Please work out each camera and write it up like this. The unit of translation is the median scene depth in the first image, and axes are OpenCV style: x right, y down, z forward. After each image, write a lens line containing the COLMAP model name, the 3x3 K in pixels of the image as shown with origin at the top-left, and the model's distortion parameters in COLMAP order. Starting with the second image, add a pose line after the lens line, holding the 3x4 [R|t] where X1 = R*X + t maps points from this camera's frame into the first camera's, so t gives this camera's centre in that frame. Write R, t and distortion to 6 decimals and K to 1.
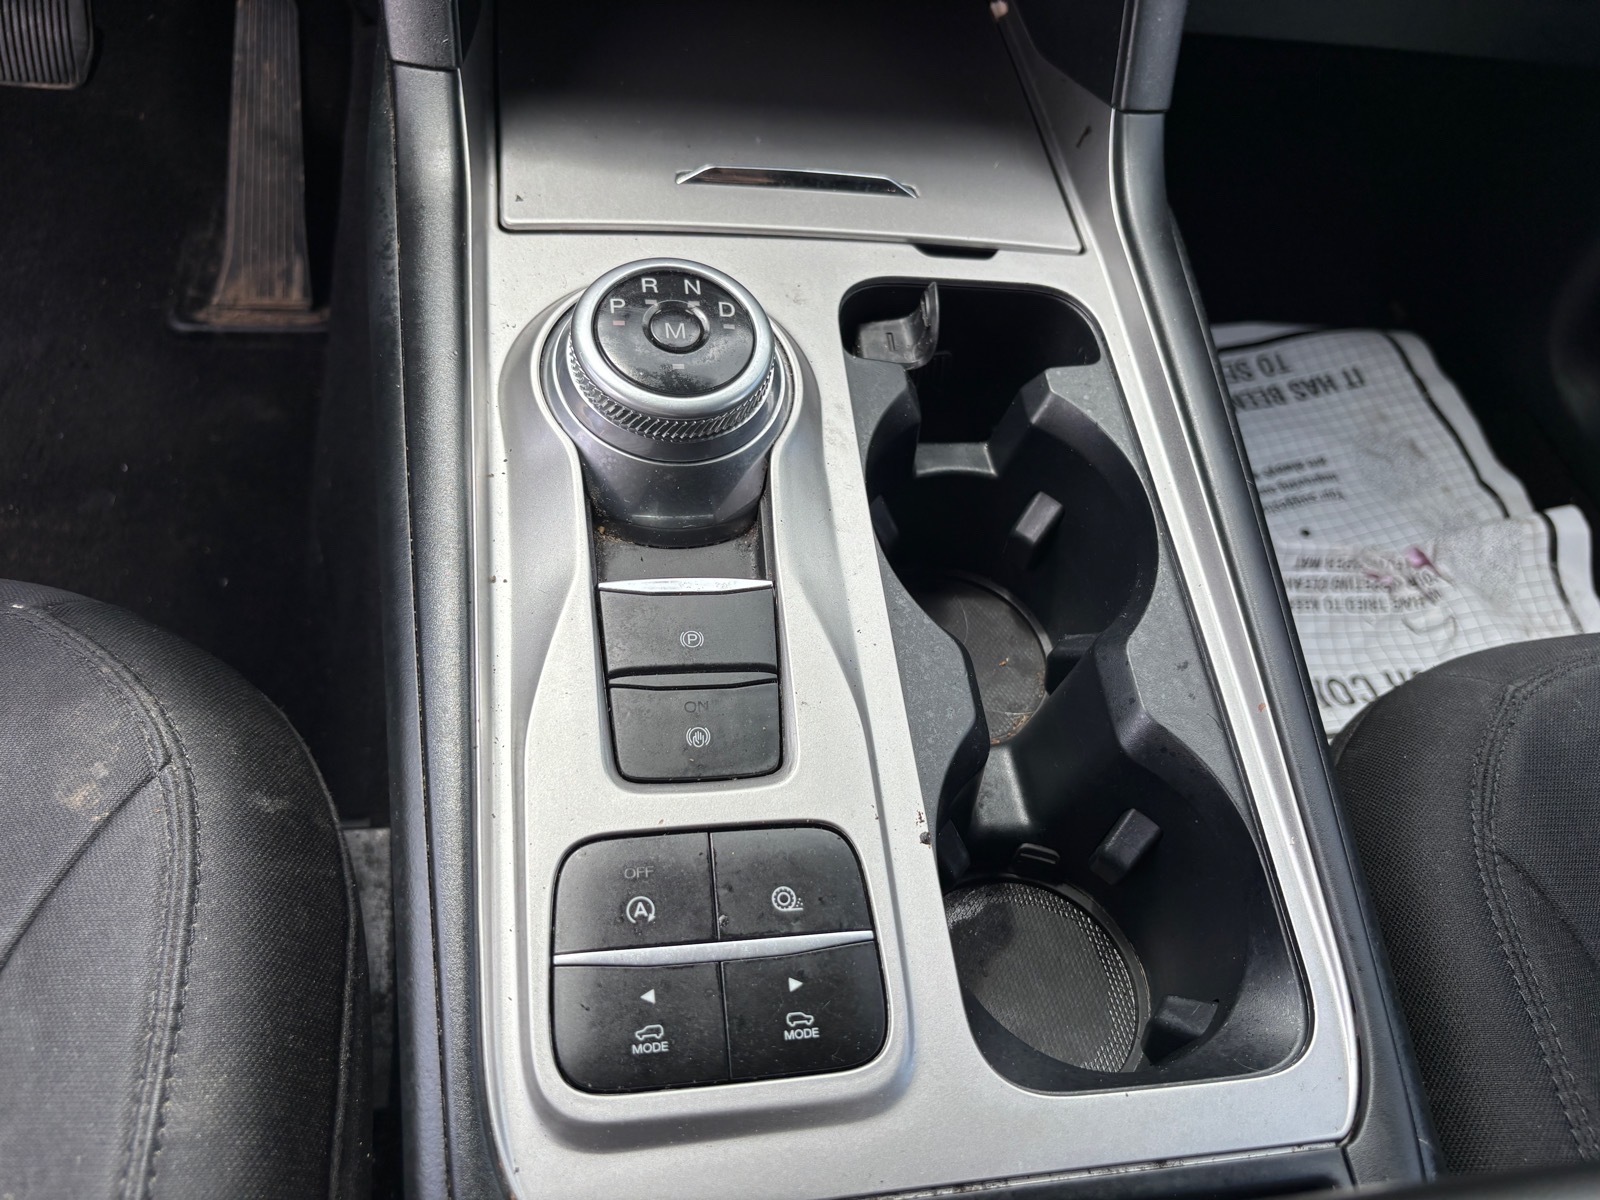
lens RADIAL K [[1225.0, 0, 796.6], [0, 1225.0, 595.3], [0, 0, 1]] dist [0.025847, -0.050528]
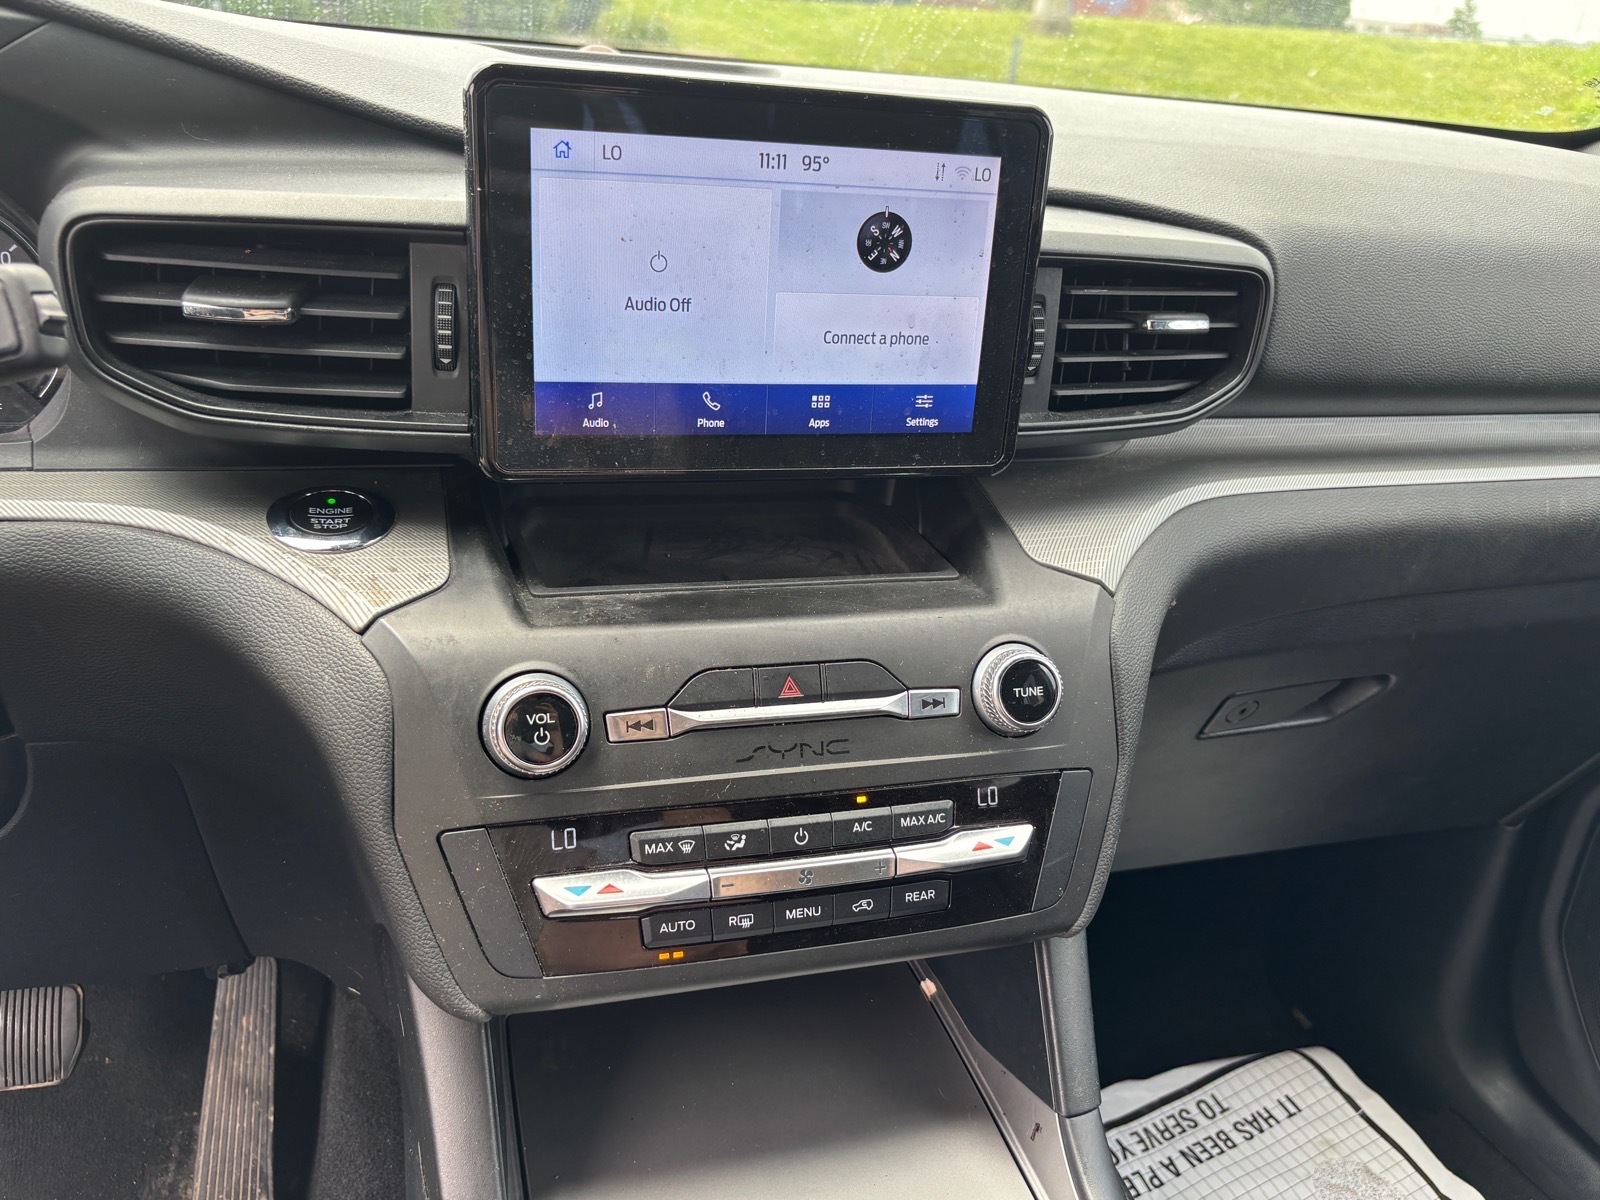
lens RADIAL K [[1225.0, 0, 787.8], [0, 1225.0, 606.2], [0, 0, 1]] dist [0.025847, -0.050528]
pose [[0.985697, -0.129186, 0.108224, -0.031312], [0.165206, 0.867573, -0.469067, -0.162628], [-0.033295, 0.480237, 0.876507, -0.133063]]
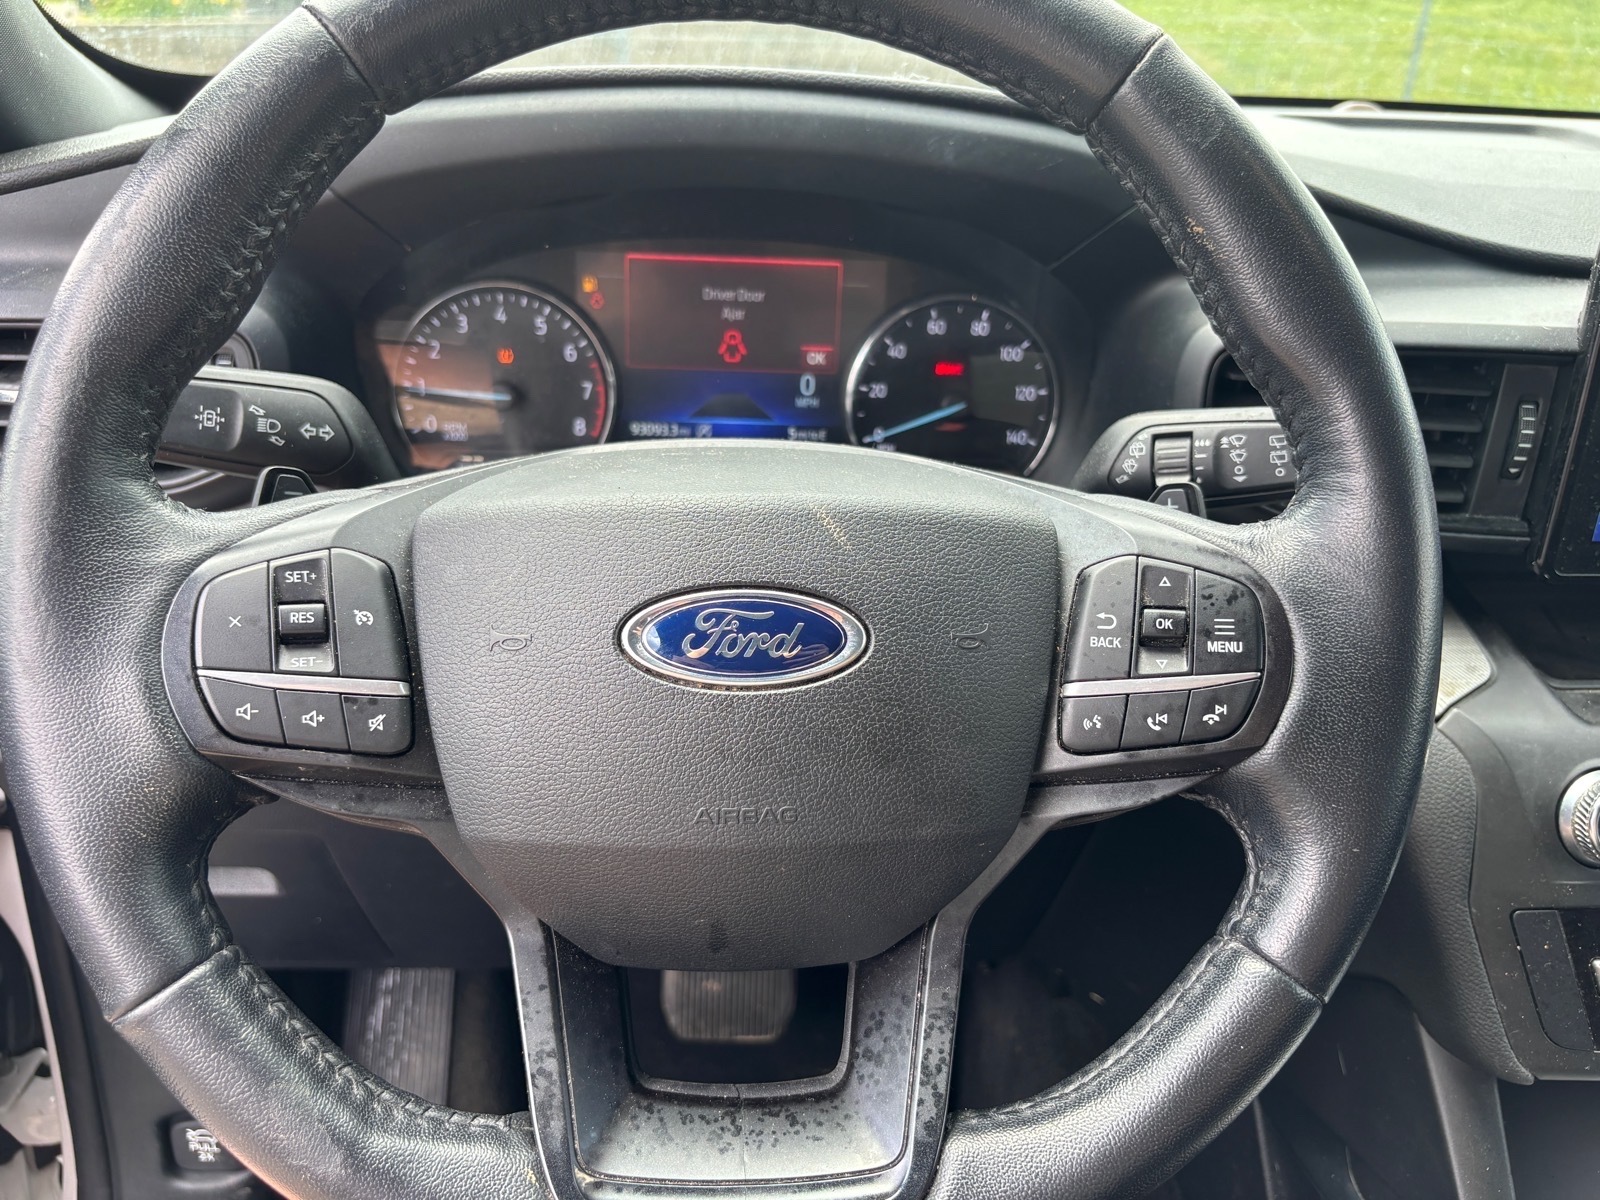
lens RADIAL K [[1225.0, 0, 791.7], [0, 1225.0, 593.6], [0, 0, 1]] dist [0.025847, -0.050528]
pose [[0.991377, -0.079901, -0.103860, -0.387316], [0.020937, 0.878992, -0.476376, -0.213205], [0.129355, 0.470094, 0.873086, -0.229382]]
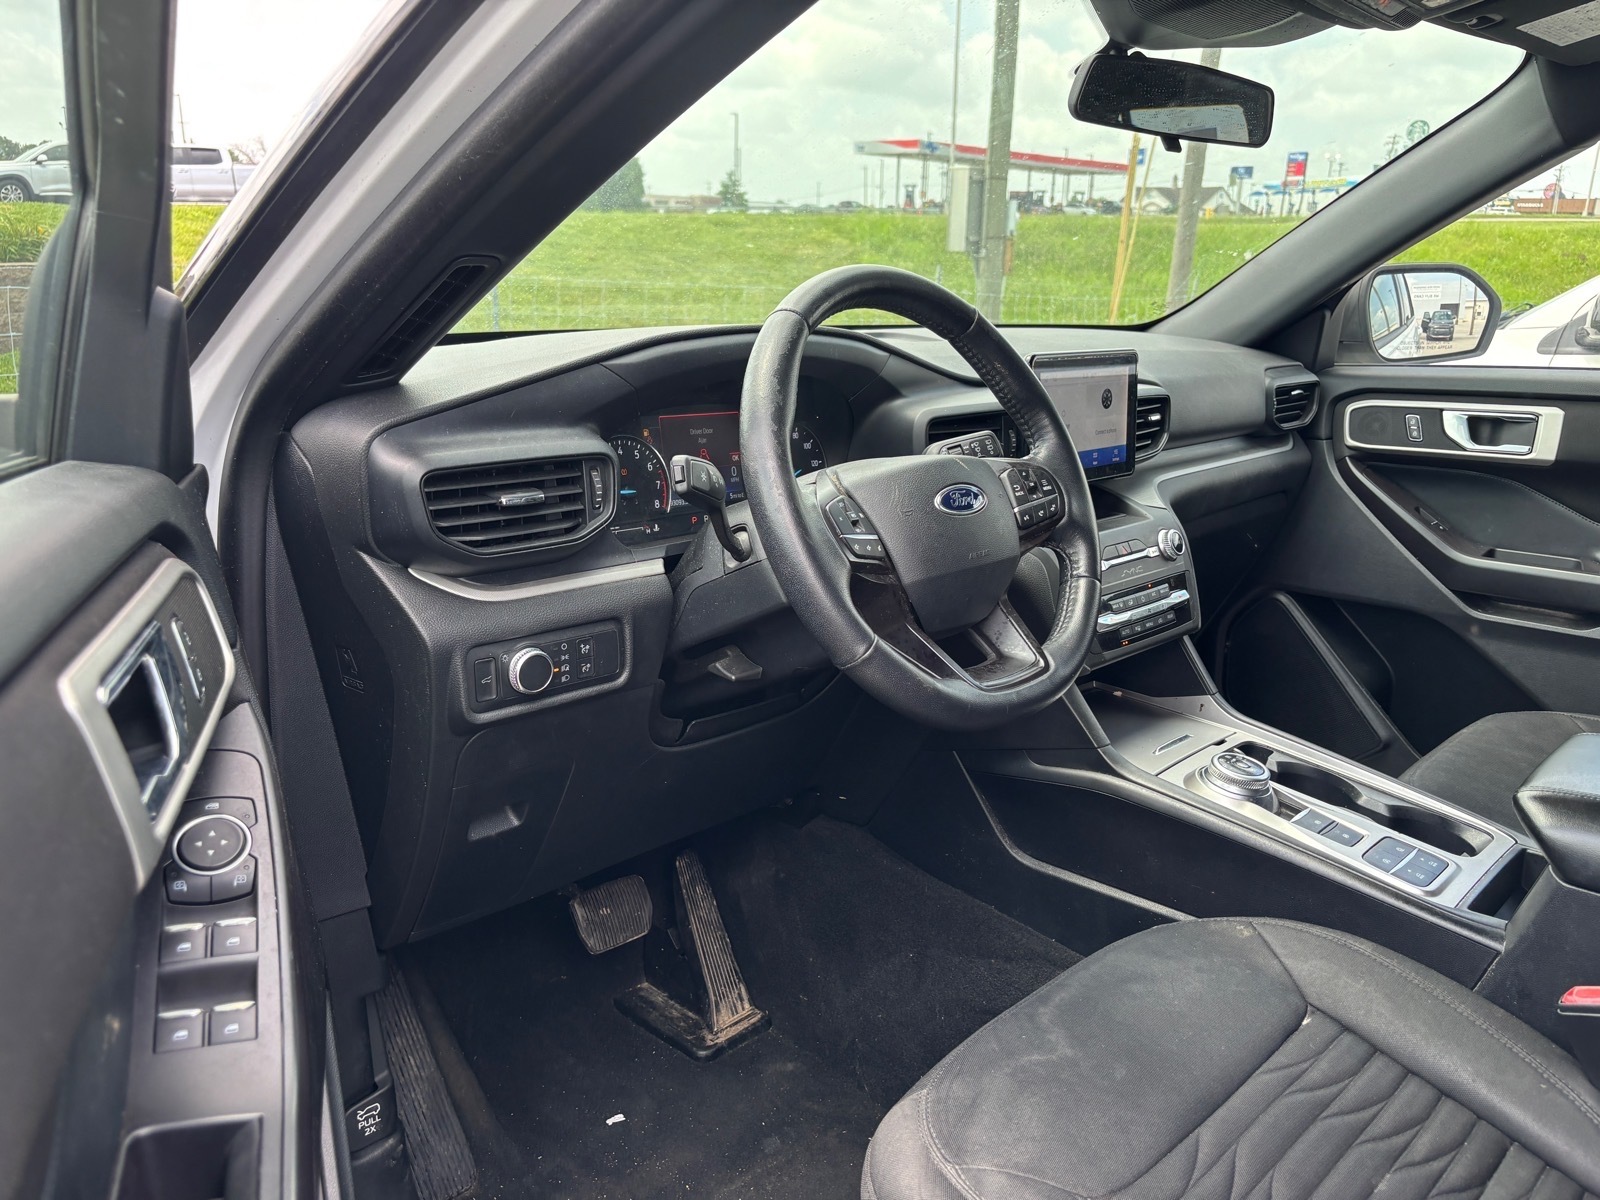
lens RADIAL K [[1225.0, 0, 767.7], [0, 1225.0, 631.2], [0, 0, 1]] dist [0.025847, -0.050528]
pose [[0.787642, -0.296565, 0.540064, -1.224996], [0.546944, 0.740114, -0.391258, 0.056174], [-0.283676, 0.603556, 0.745150, -0.620890]]
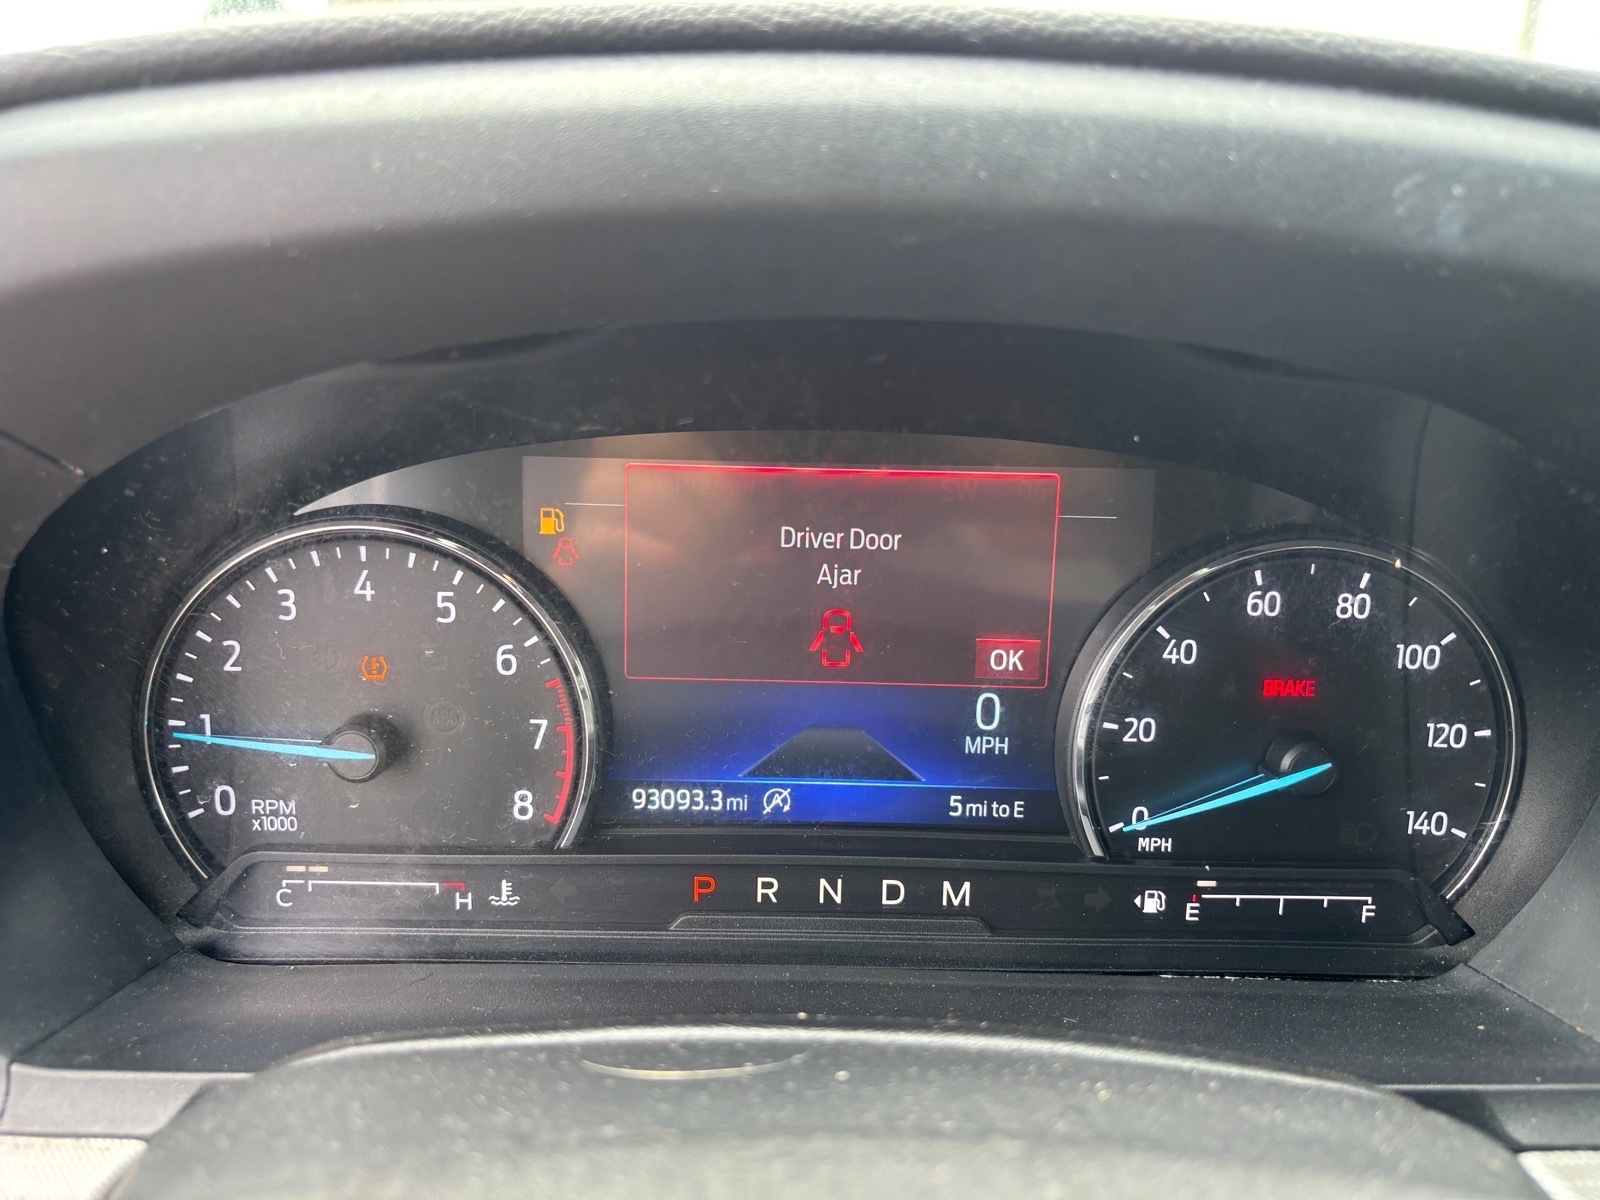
lens RADIAL K [[1225.0, 0, 798.9], [0, 1225.0, 595.9], [0, 0, 1]] dist [0.025847, -0.050528]
pose [[0.984386, -0.091586, -0.150322, -0.438959], [-0.011858, 0.817538, -0.575752, -0.478364], [0.175625, 0.568545, 0.803687, 0.020864]]
